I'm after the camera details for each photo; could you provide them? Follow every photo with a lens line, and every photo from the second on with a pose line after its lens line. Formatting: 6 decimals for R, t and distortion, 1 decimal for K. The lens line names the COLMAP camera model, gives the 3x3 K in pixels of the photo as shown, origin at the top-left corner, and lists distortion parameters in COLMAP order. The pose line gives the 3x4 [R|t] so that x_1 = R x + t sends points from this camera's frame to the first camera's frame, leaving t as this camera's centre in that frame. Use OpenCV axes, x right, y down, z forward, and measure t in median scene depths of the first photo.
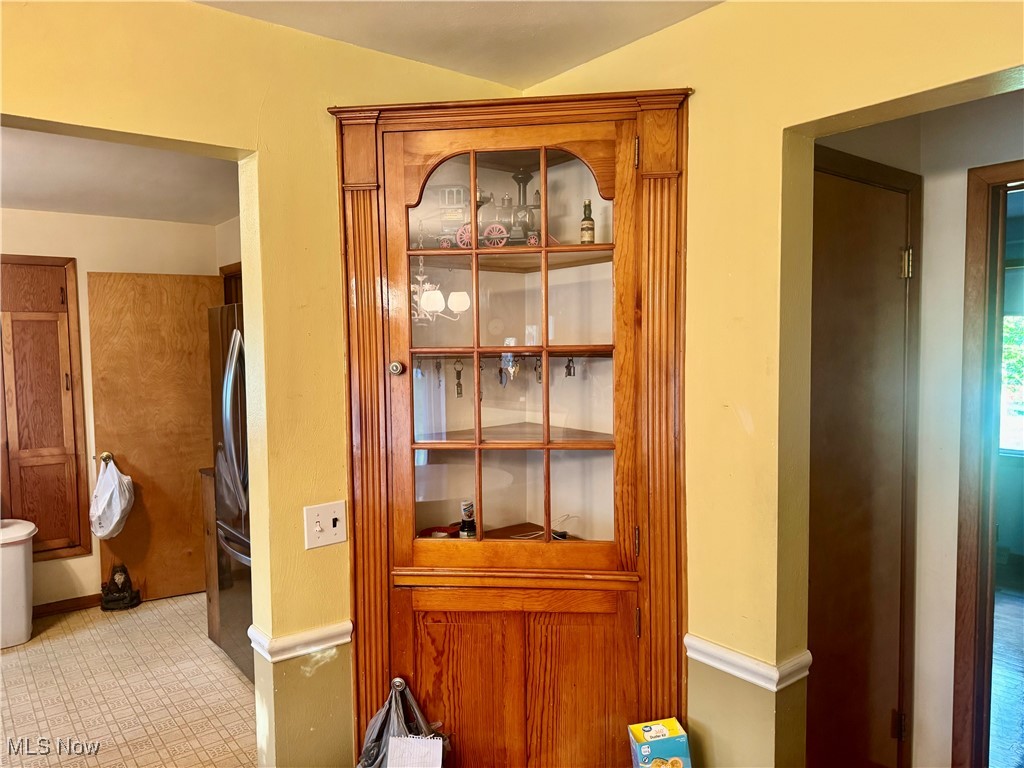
lens RADIAL K [[717.9, 0, 514.4], [0, 717.9, 388.8], [0, 0, 1]] dist [0.019160, -0.011765]
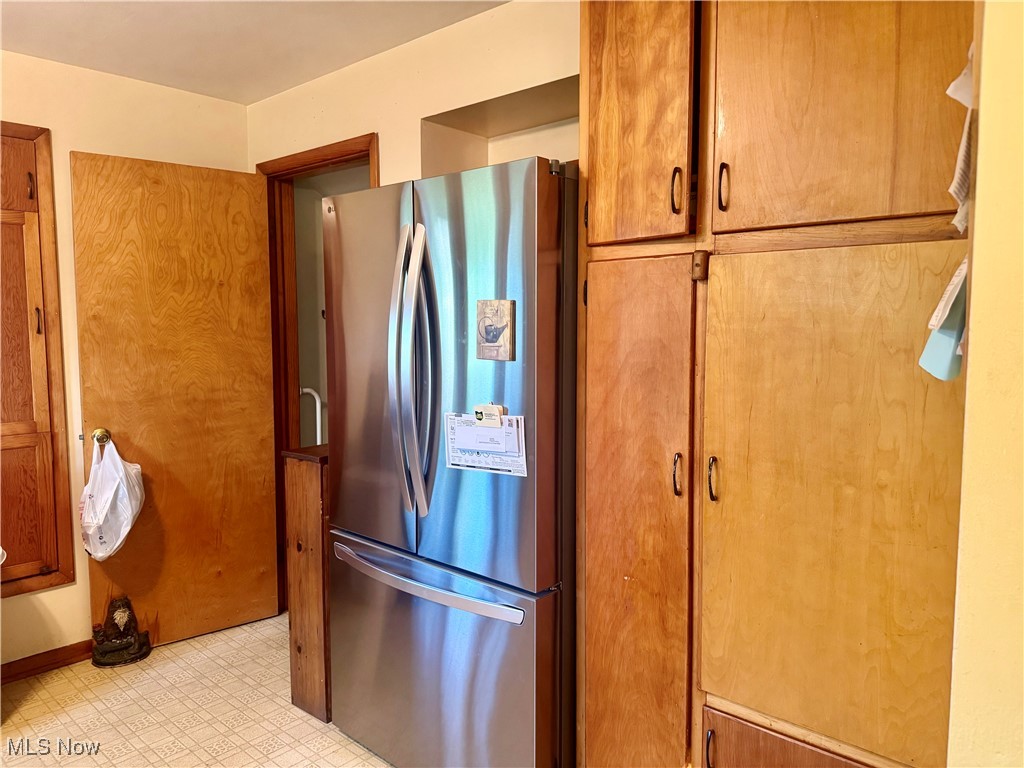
lens RADIAL K [[717.9, 0, 510.3], [0, 717.9, 379.6], [0, 0, 1]] dist [0.019160, -0.011765]
pose [[0.985689, 0.000100, 0.168572, -0.305488], [-0.003039, 0.999848, 0.017173, 0.030277], [-0.168544, -0.017439, 0.985540, 0.284212]]
